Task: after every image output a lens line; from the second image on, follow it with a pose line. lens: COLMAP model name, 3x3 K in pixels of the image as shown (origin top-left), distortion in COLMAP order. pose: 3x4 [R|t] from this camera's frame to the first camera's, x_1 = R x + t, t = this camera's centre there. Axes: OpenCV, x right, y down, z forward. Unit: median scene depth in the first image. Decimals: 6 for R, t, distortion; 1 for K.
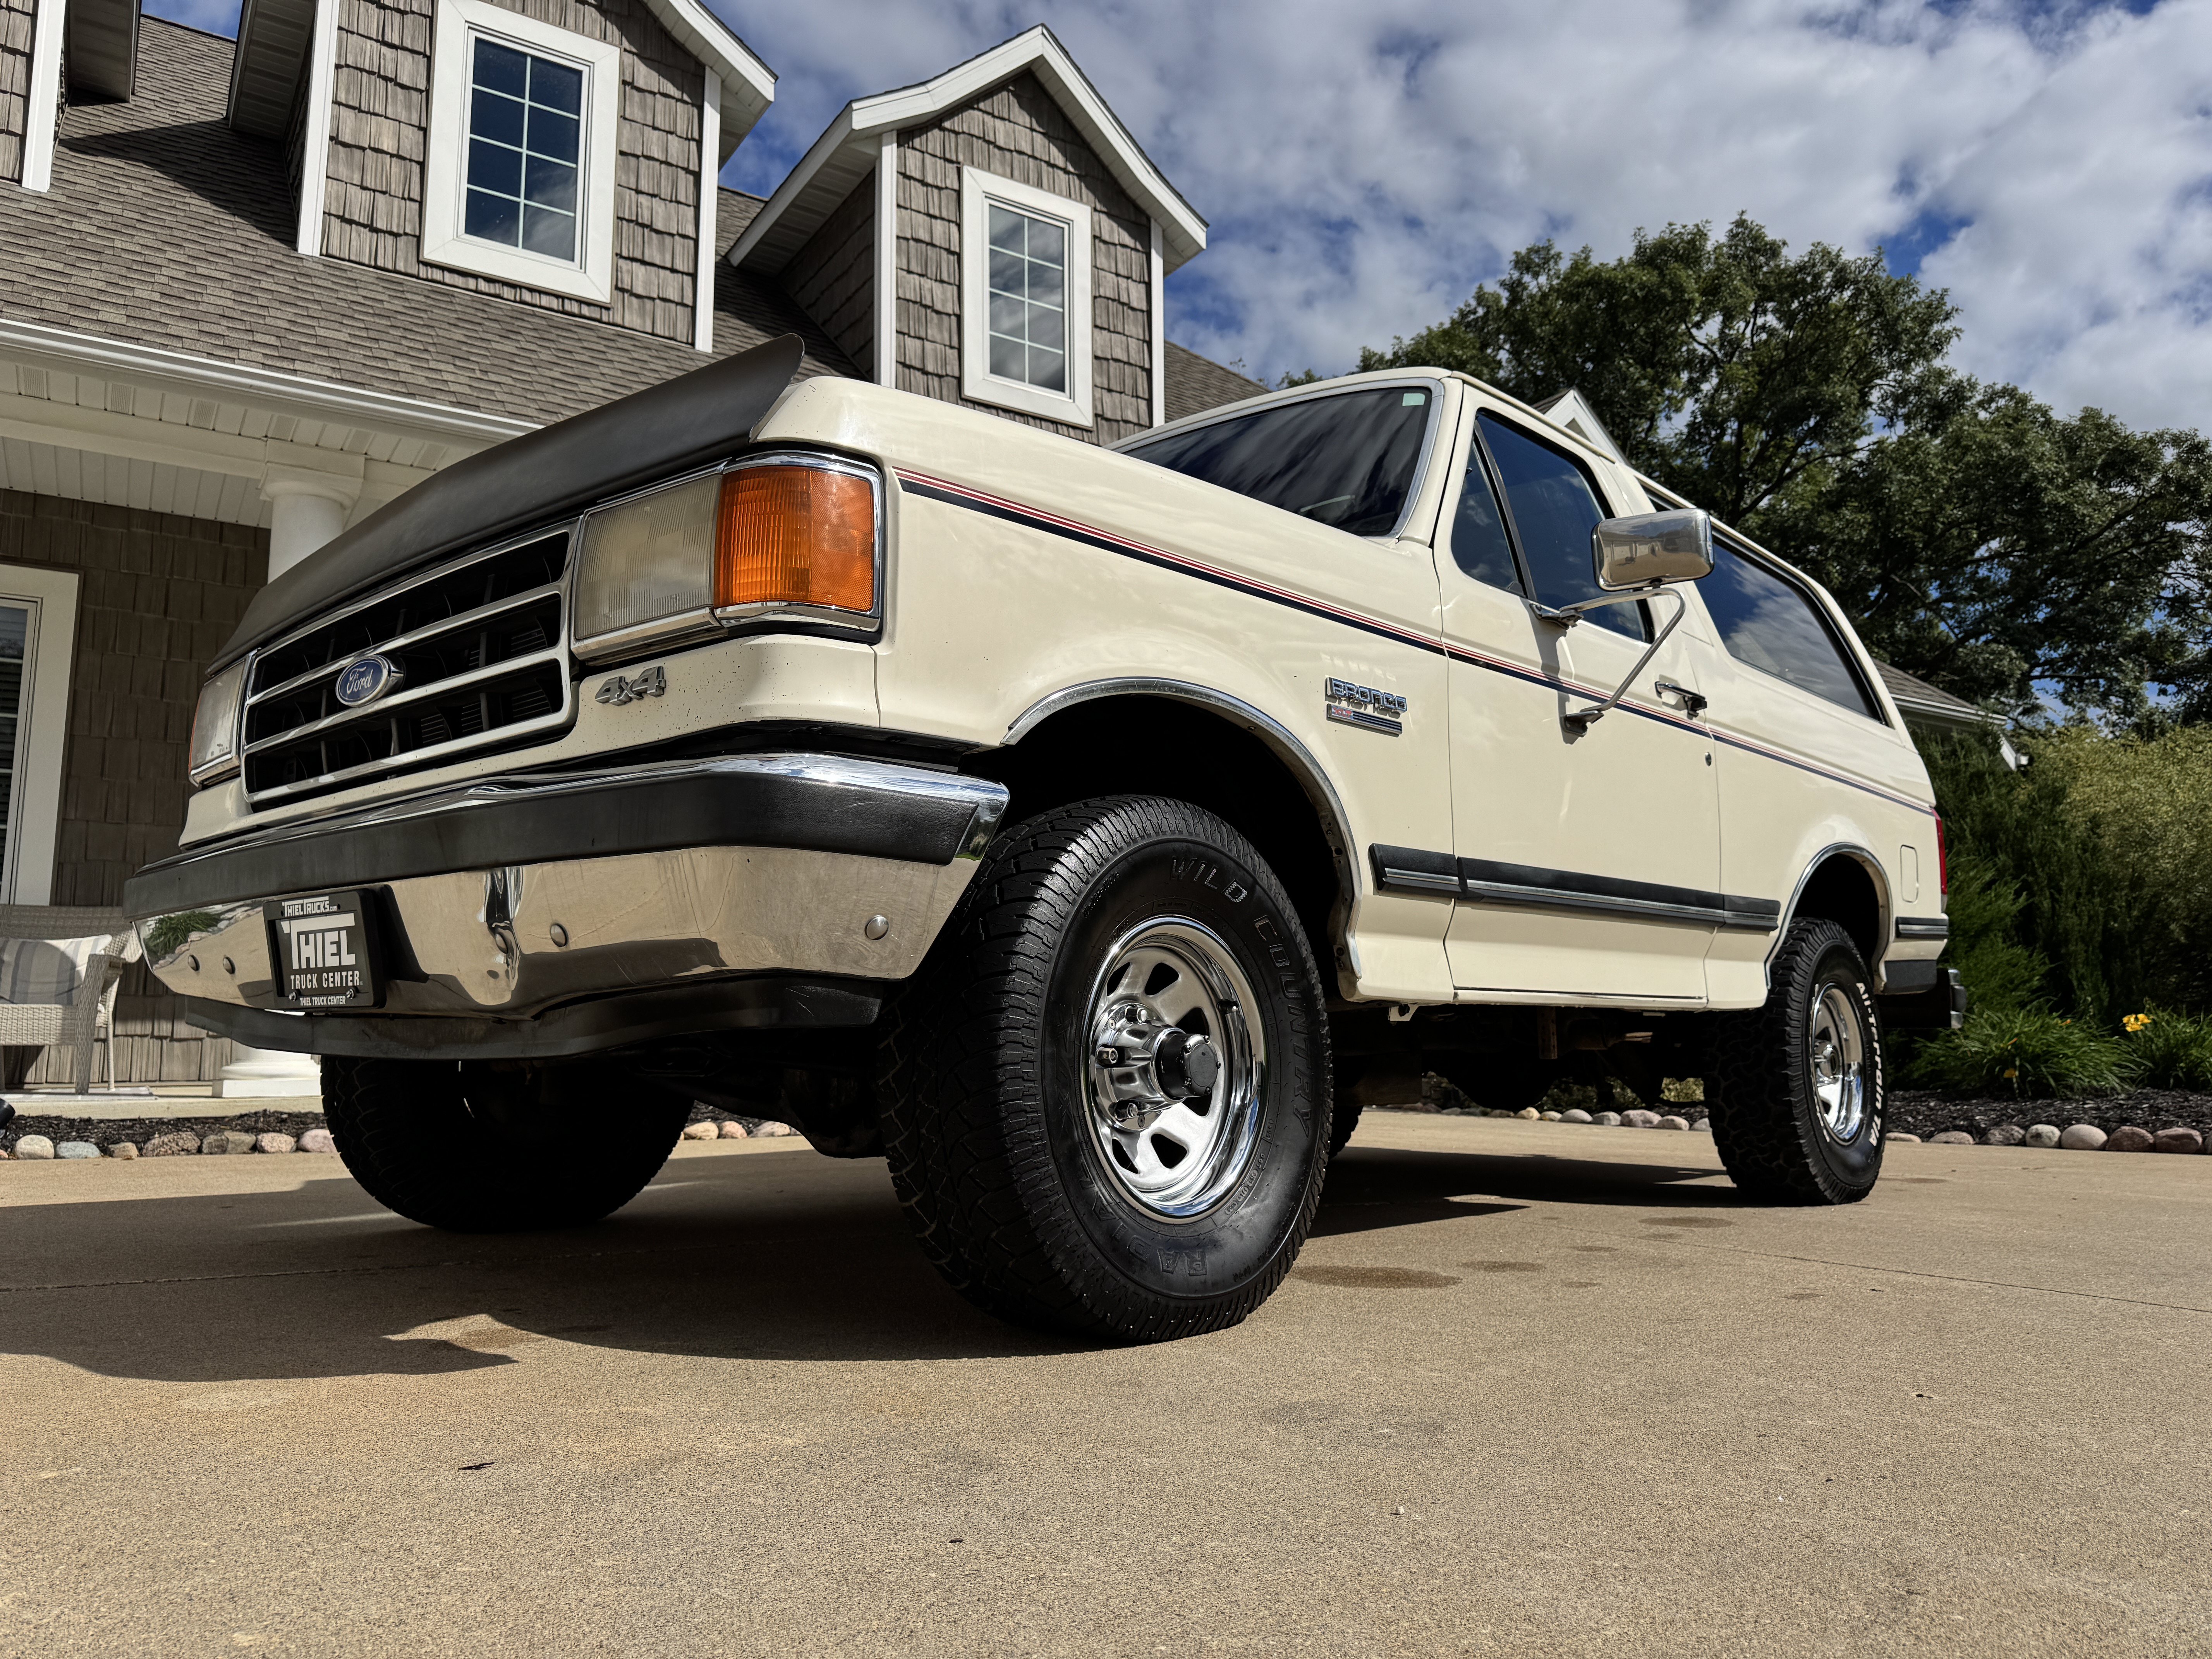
lens RADIAL K [[1577.1, 0, 1108.6], [0, 1577.1, 815.4], [0, 0, 1]] dist [0.026486, -0.029592]
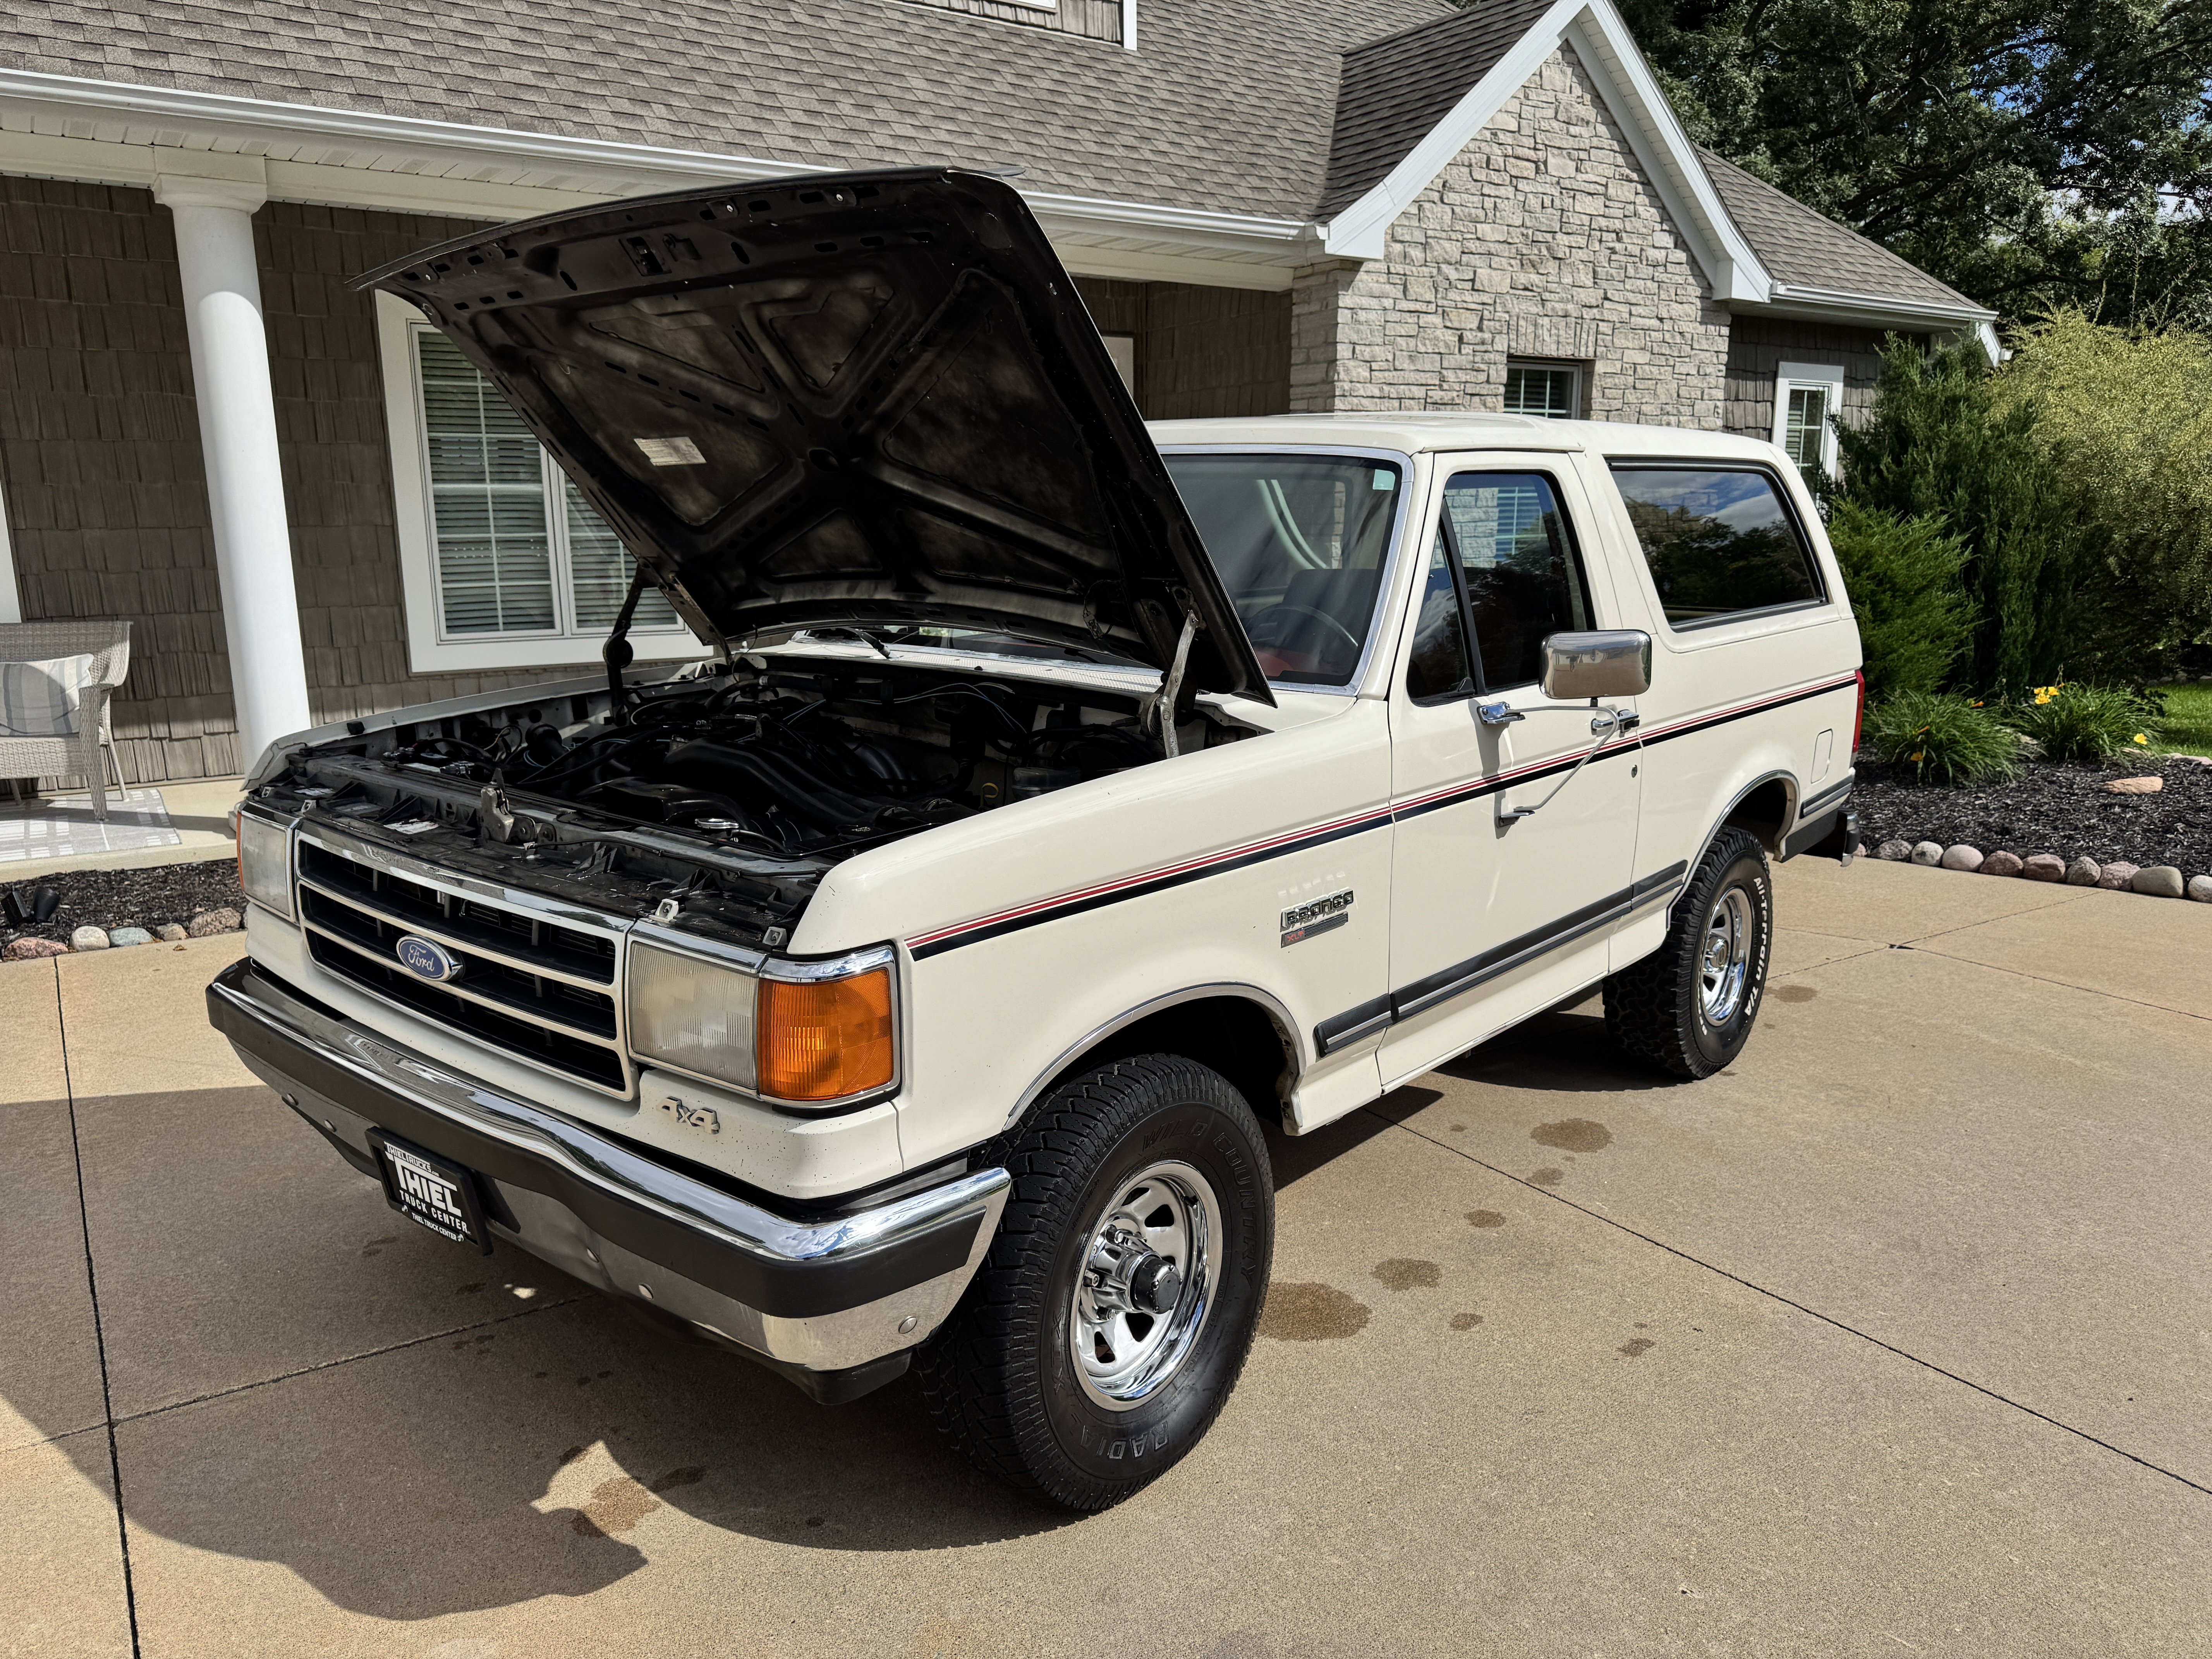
lens RADIAL K [[1577.1, 0, 1126.6], [0, 1577.1, 838.9], [0, 0, 1]] dist [0.026486, -0.029592]
pose [[0.999452, -0.006108, 0.032532, -0.003426], [-0.005452, 0.939026, 0.343804, -0.192424], [-0.032648, -0.343793, 0.938478, -0.013711]]
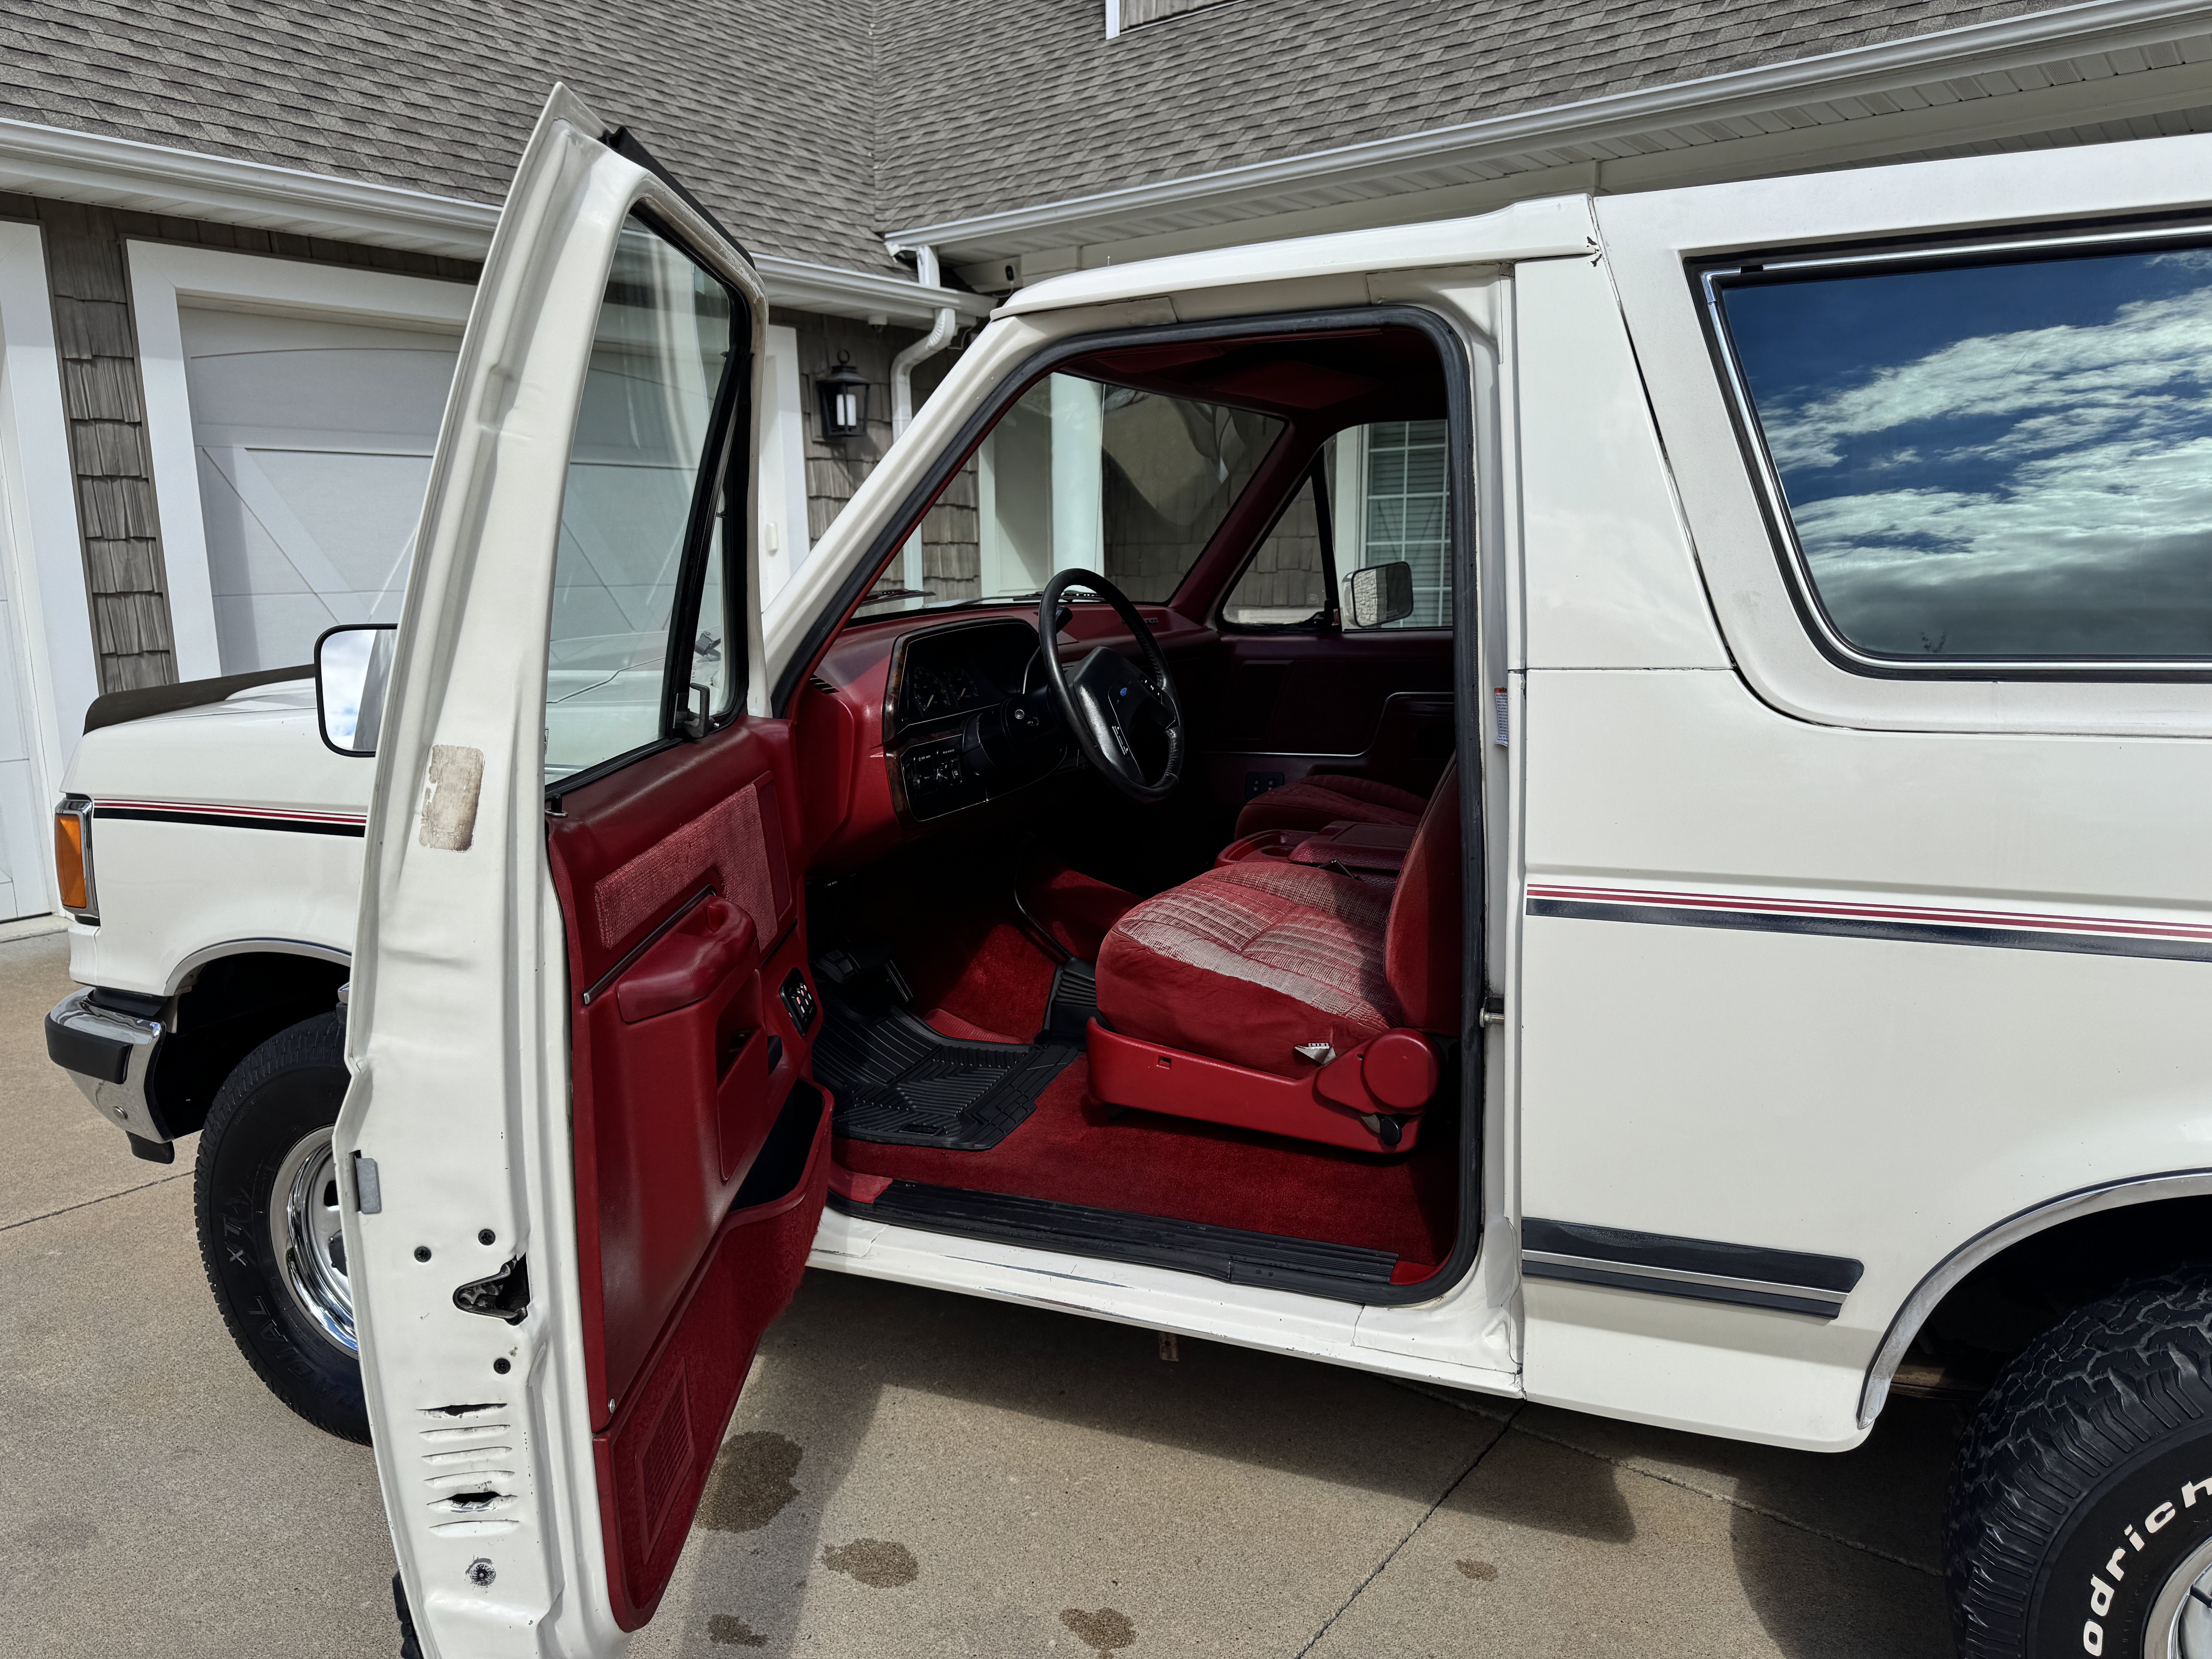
lens RADIAL K [[1577.1, 0, 1101.6], [0, 1577.1, 851.1], [0, 0, 1]] dist [0.026486, -0.029592]
pose [[0.334019, 0.172958, -0.926562, 0.417372], [0.148847, 0.961007, 0.233046, -0.105124], [0.930739, -0.215758, 0.295250, 0.397726]]
